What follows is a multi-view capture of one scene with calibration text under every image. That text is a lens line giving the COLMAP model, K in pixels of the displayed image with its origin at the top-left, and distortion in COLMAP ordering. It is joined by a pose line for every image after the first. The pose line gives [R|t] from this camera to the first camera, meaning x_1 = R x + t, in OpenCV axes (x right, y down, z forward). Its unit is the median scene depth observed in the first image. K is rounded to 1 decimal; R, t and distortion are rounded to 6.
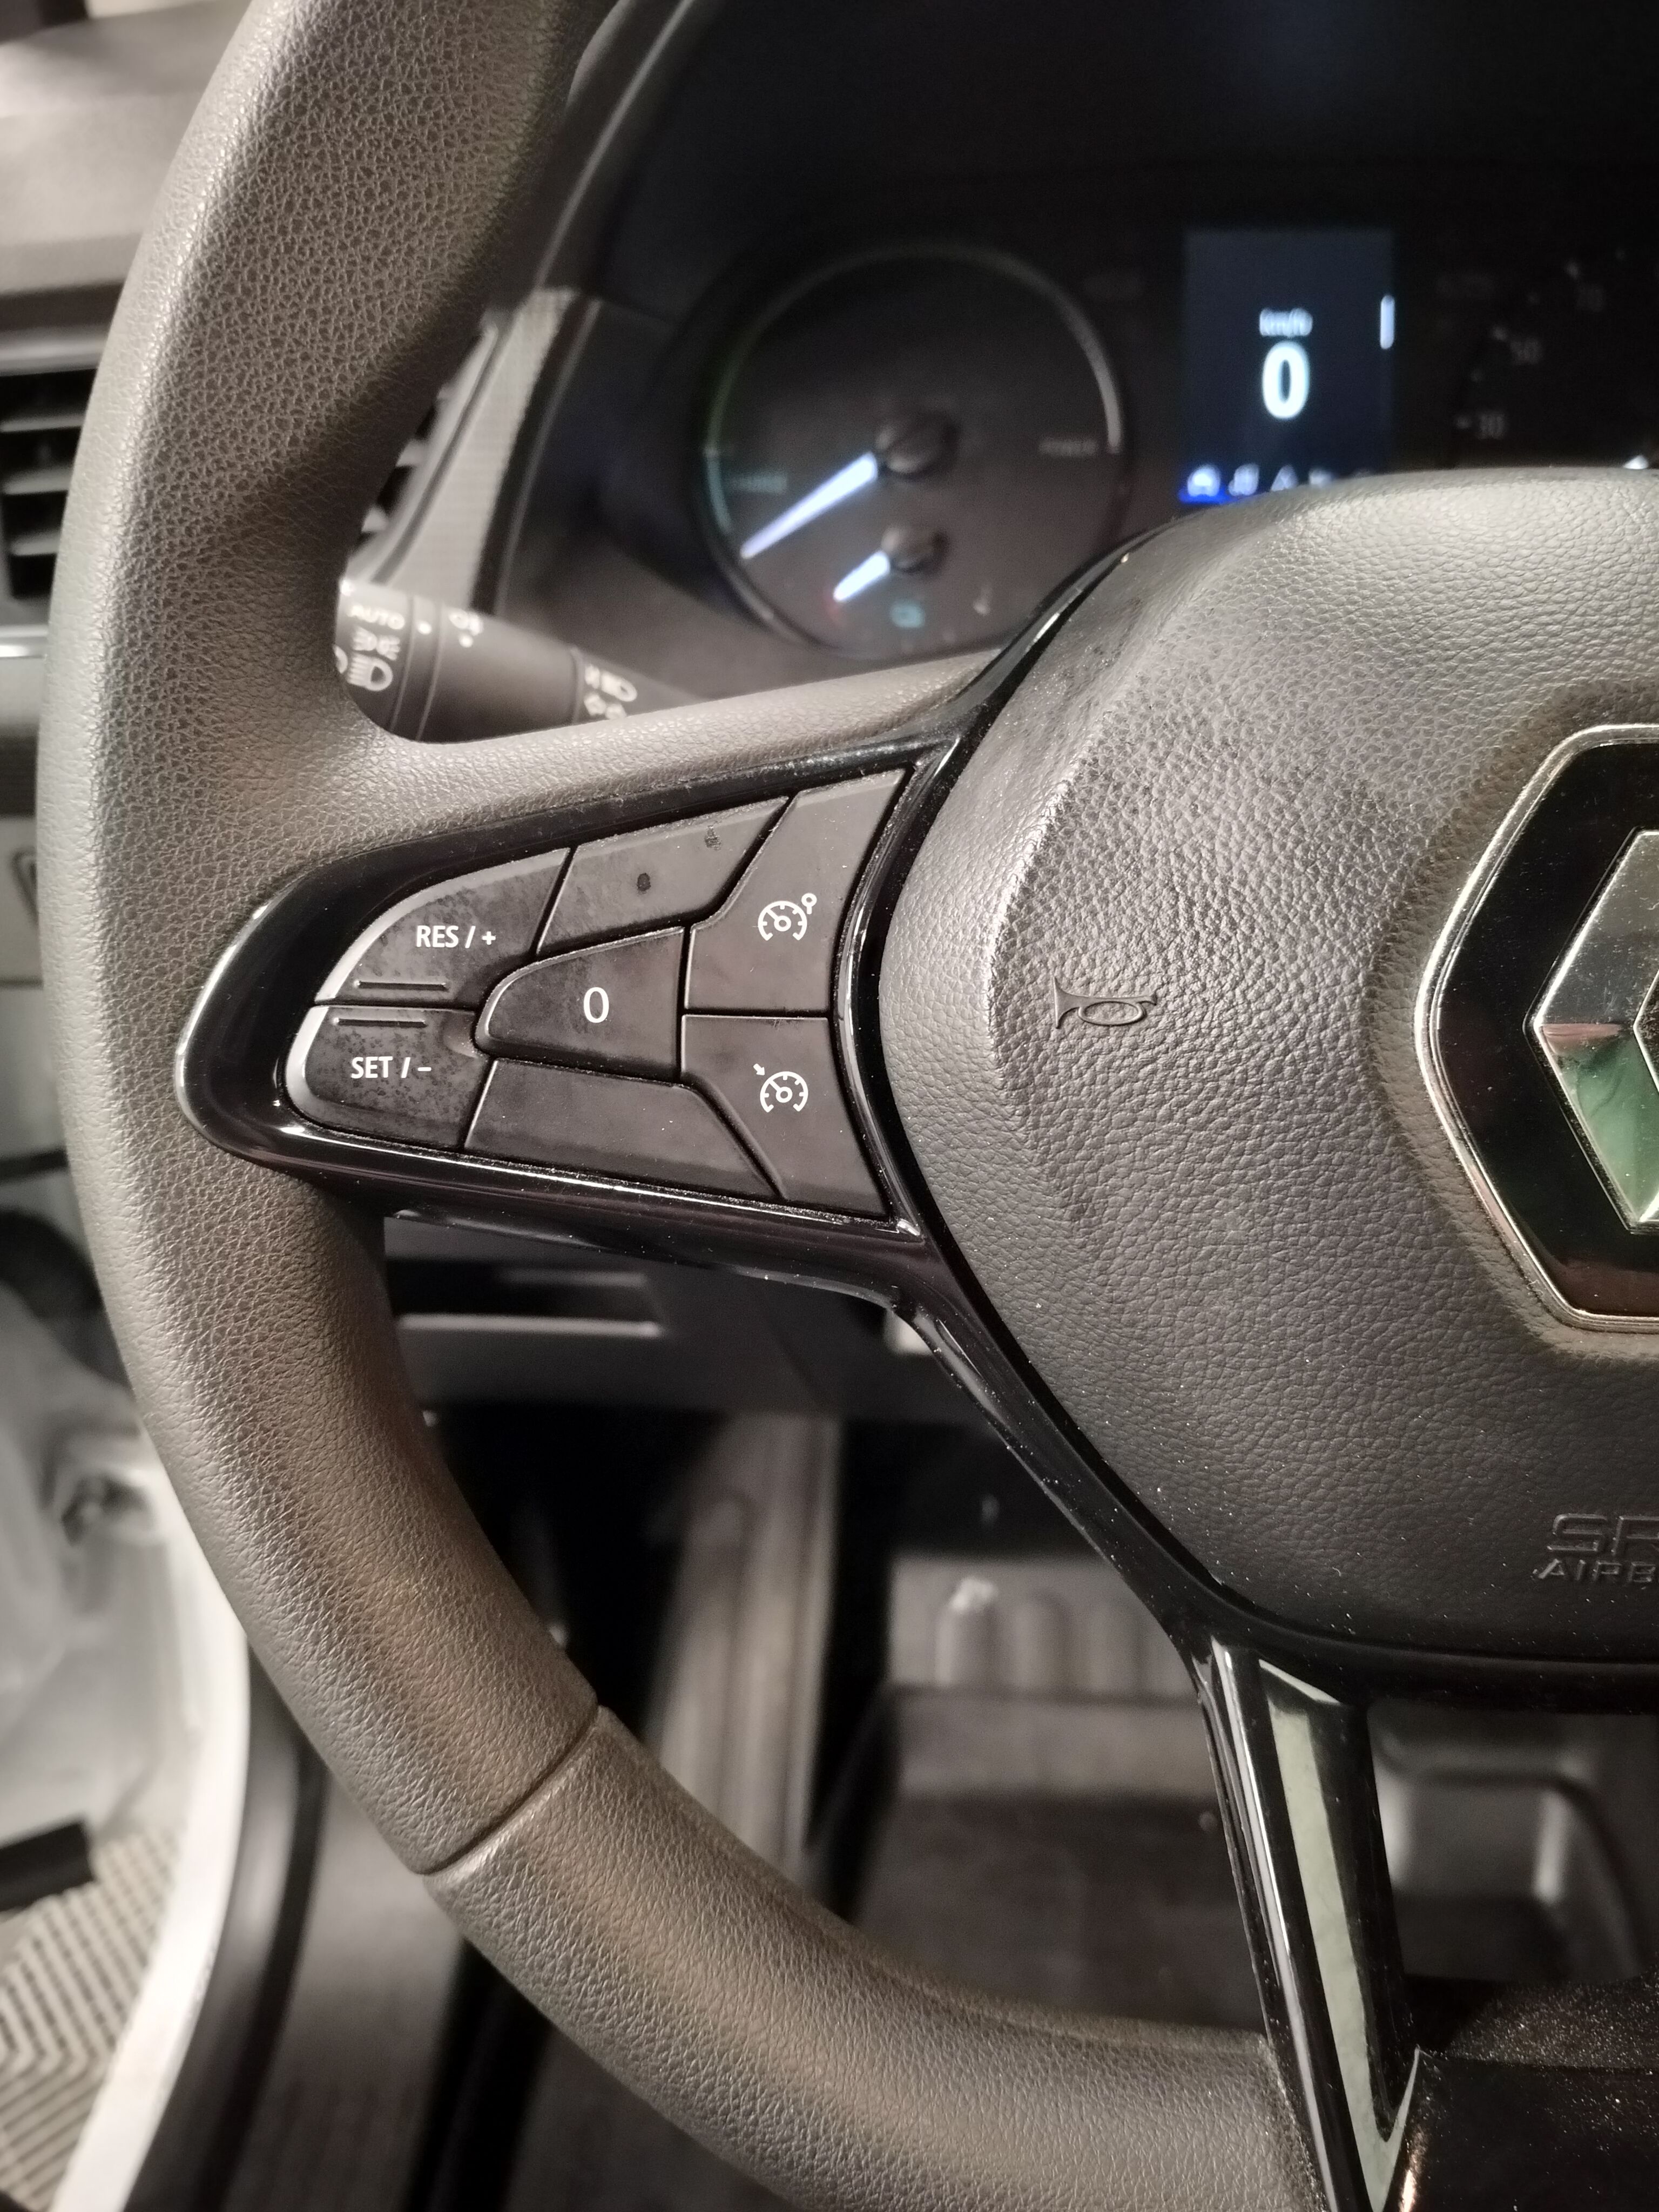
lens RADIAL K [[1662.9, 0, 836.8], [0, 1662.9, 1099.0], [0, 0, 1]] dist [0.079255, -0.179565]
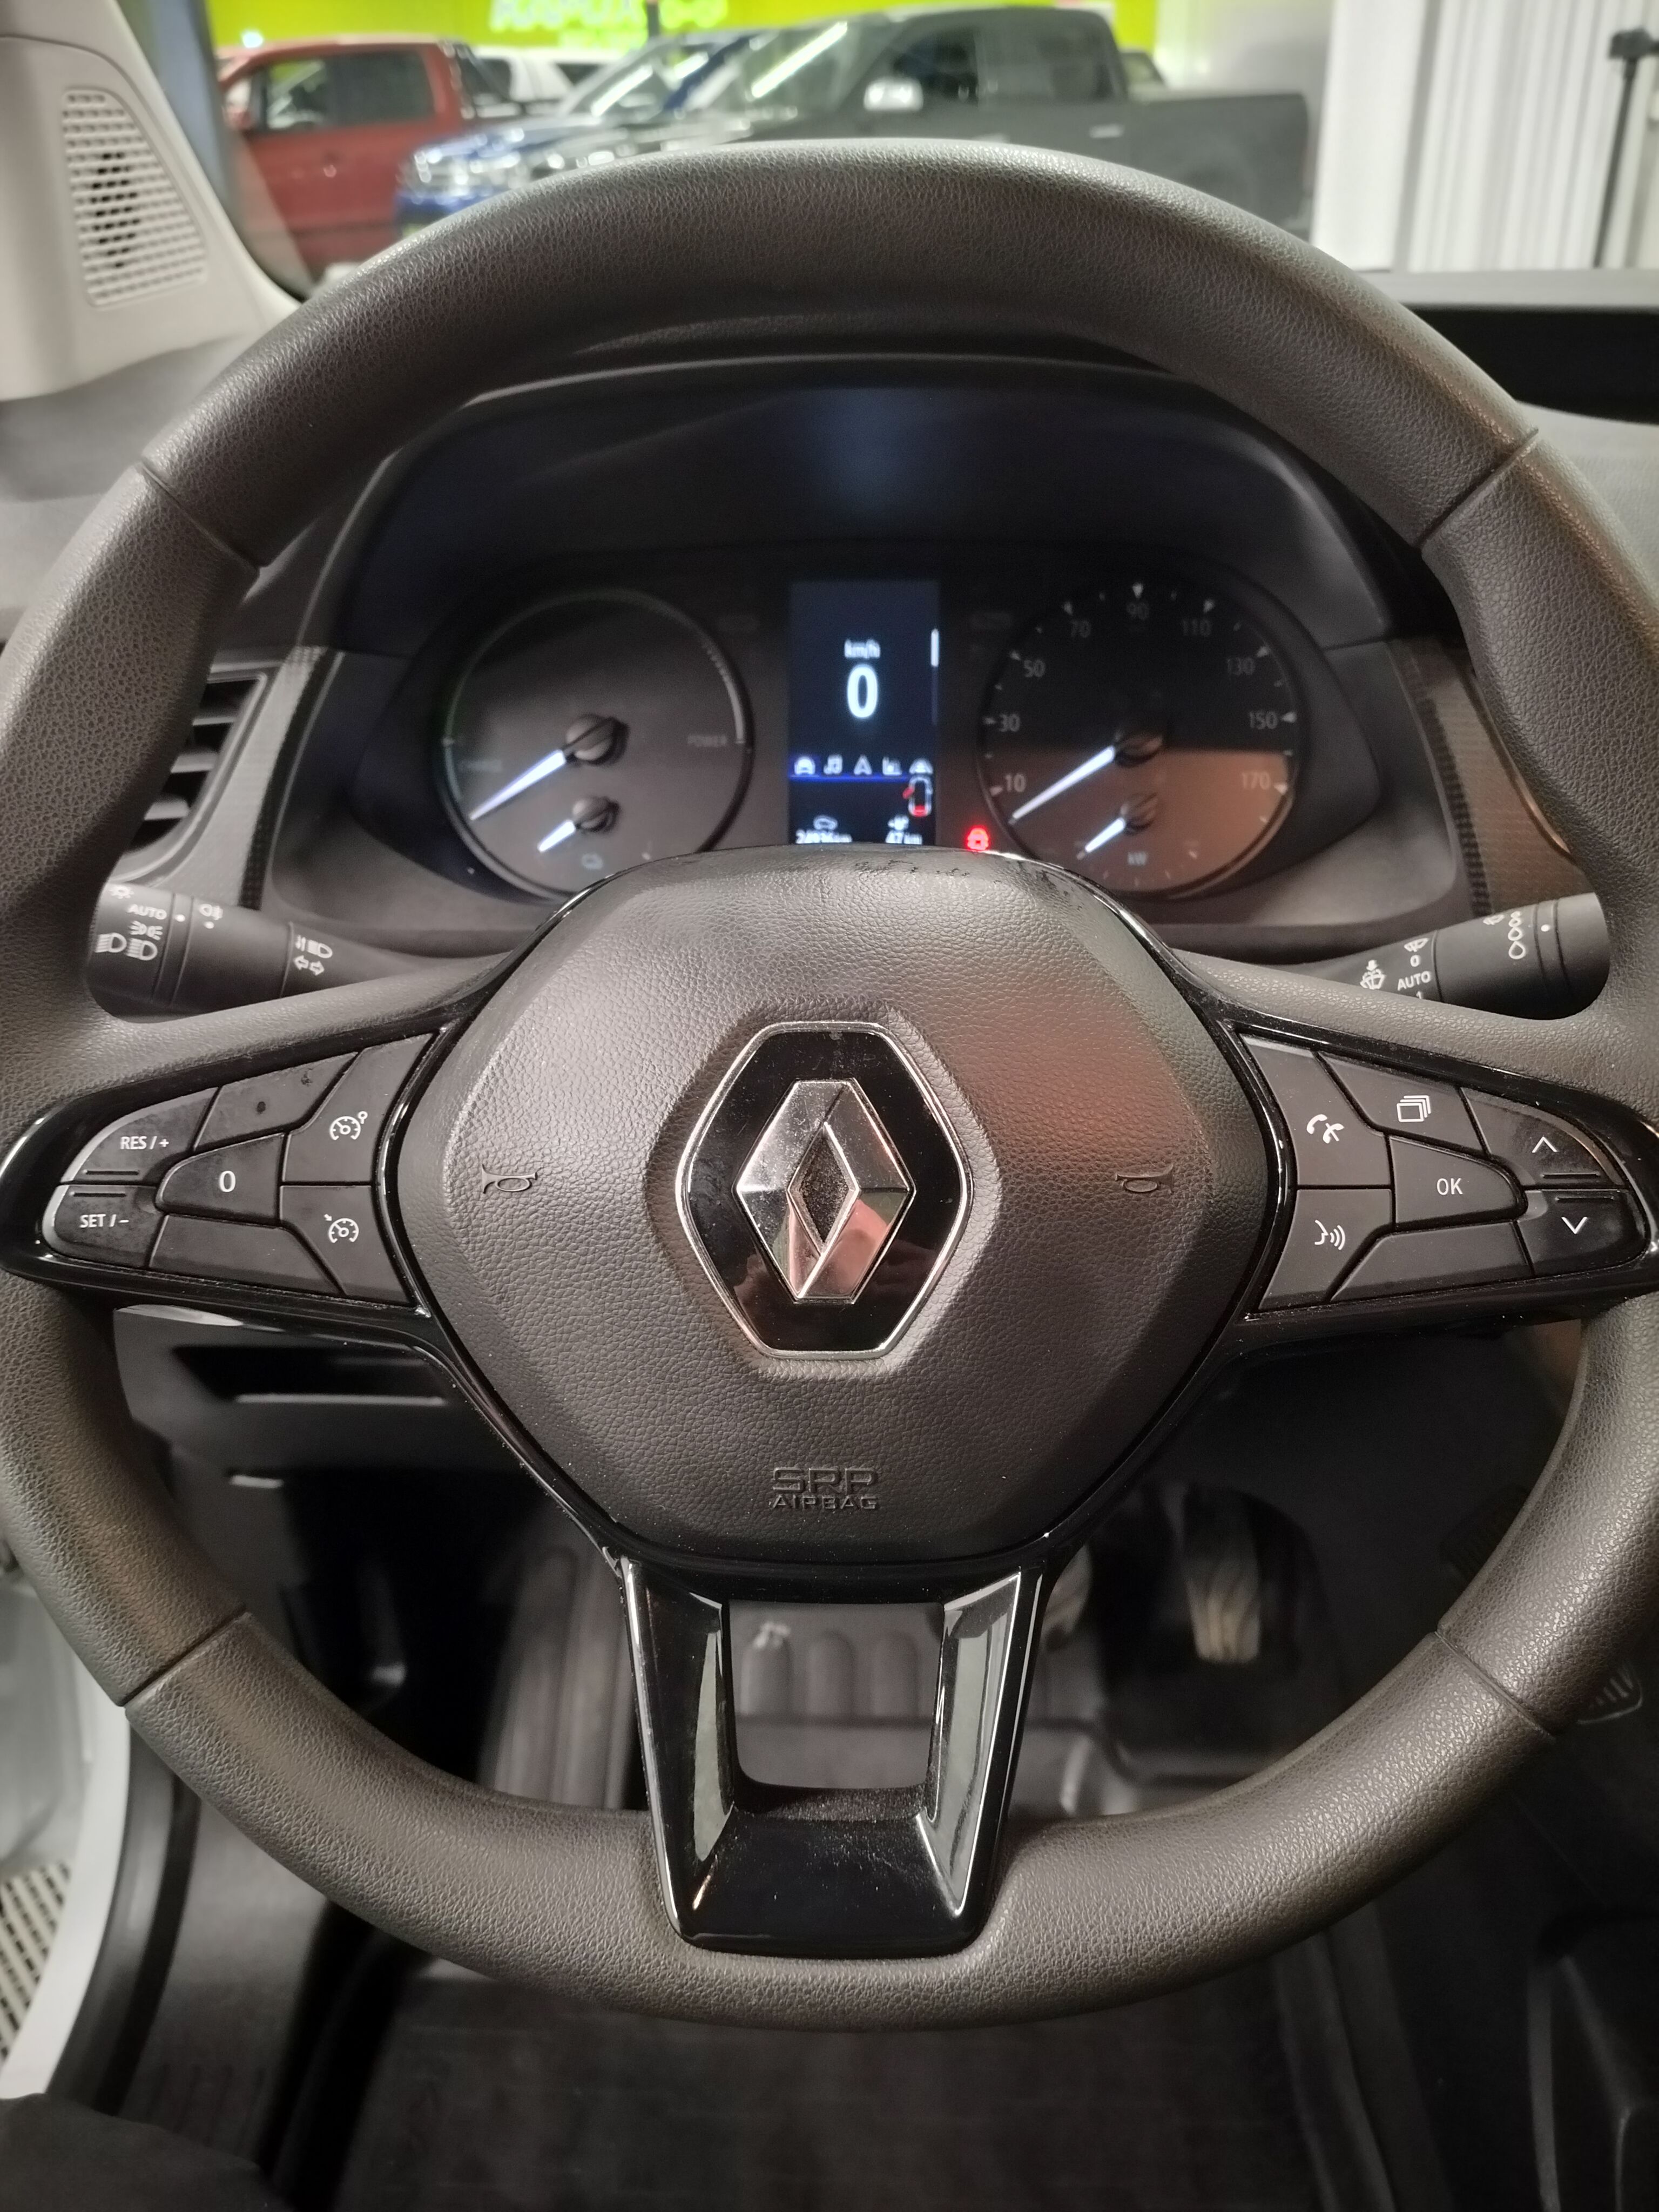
lens RADIAL K [[1653.4, 0, 829.5], [0, 1653.4, 1106.0], [0, 0, 1]] dist [0.052897, -0.112913]
pose [[0.999672, -0.013662, 0.021659, 0.426106], [0.014844, 0.998356, -0.055360, -0.029795], [-0.020867, 0.055664, 0.998232, -0.696254]]
